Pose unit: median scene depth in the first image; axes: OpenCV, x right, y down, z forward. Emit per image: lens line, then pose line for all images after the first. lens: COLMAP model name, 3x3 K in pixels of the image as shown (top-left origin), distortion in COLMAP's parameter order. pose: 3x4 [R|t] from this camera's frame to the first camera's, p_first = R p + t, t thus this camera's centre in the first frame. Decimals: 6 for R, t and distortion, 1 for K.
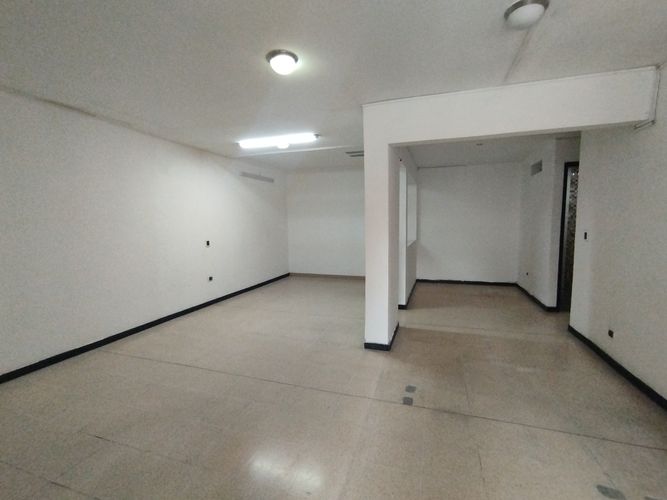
lens RADIAL K [[305.3, 0, 335.7], [0, 305.3, 250.1], [0, 0, 1]] dist [-0.031712, 0.024456]
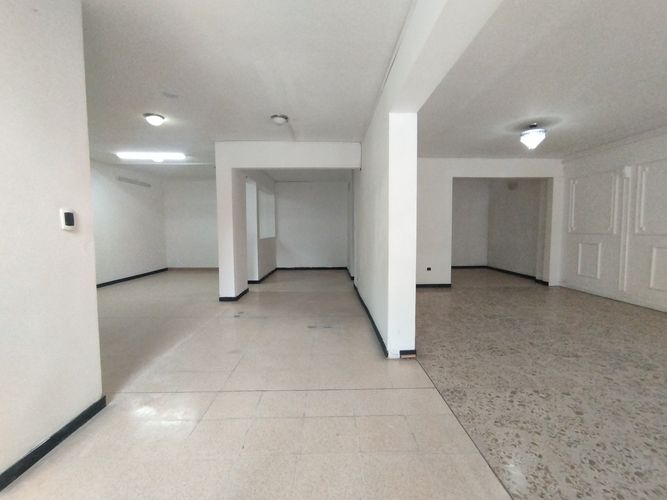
lens RADIAL K [[305.3, 0, 335.7], [0, 305.3, 250.1], [0, 0, 1]] dist [-0.031712, 0.024456]
pose [[0.941131, -0.015693, 0.337677, 0.100177], [0.025552, 0.999366, -0.024773, 0.091850], [-0.337074, 0.031943, 0.940936, -0.463698]]
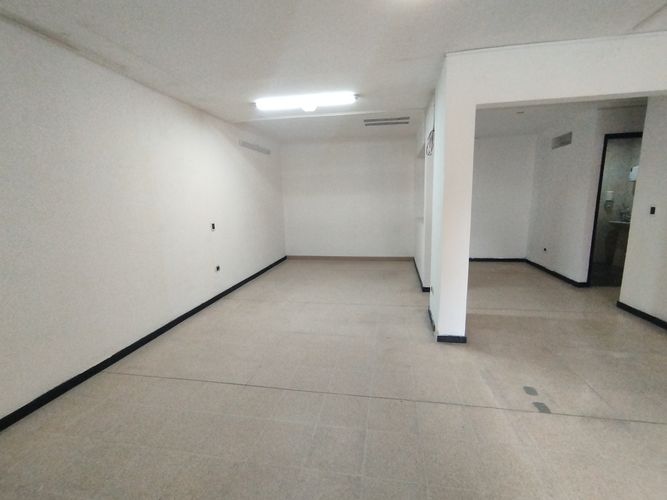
lens RADIAL K [[303.3, 0, 333.5], [0, 303.3, 250.0], [0, 0, 1]] dist [0.001696, -0.000116]
pose [[0.989450, -0.035024, 0.140575, -0.248888], [0.024437, 0.996782, 0.076349, -0.016142], [-0.142797, -0.072109, 0.987122, 0.142913]]
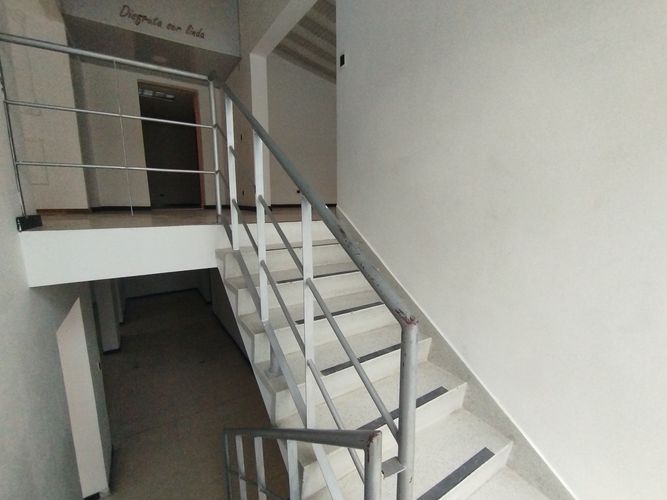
lens RADIAL K [[305.3, 0, 335.7], [0, 305.3, 250.1], [0, 0, 1]] dist [-0.031712, 0.024456]
pose [[0.623117, -0.113929, 0.773786, -0.277939], [0.063336, 0.993435, 0.095266, -0.291404], [-0.779560, -0.010354, 0.626242, -0.910296]]
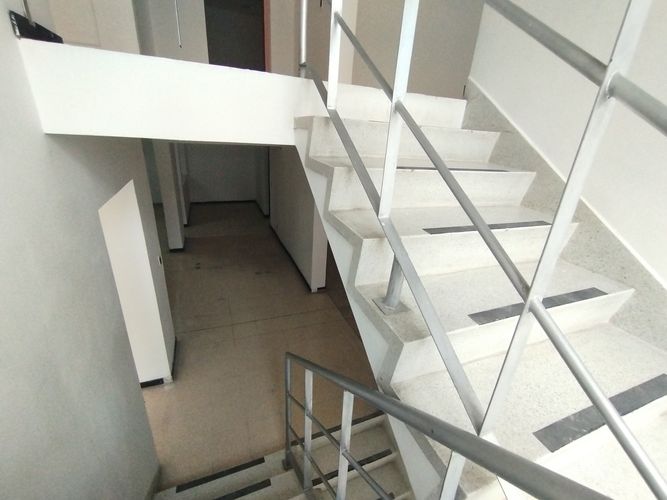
lens RADIAL K [[303.3, 0, 333.5], [0, 303.3, 250.0], [0, 0, 1]] dist [0.001696, -0.000116]
pose [[0.761520, -0.190027, 0.619659, -0.224934], [-0.019104, 0.949059, 0.314519, -0.229537], [-0.647860, -0.251351, 0.719097, -0.766646]]
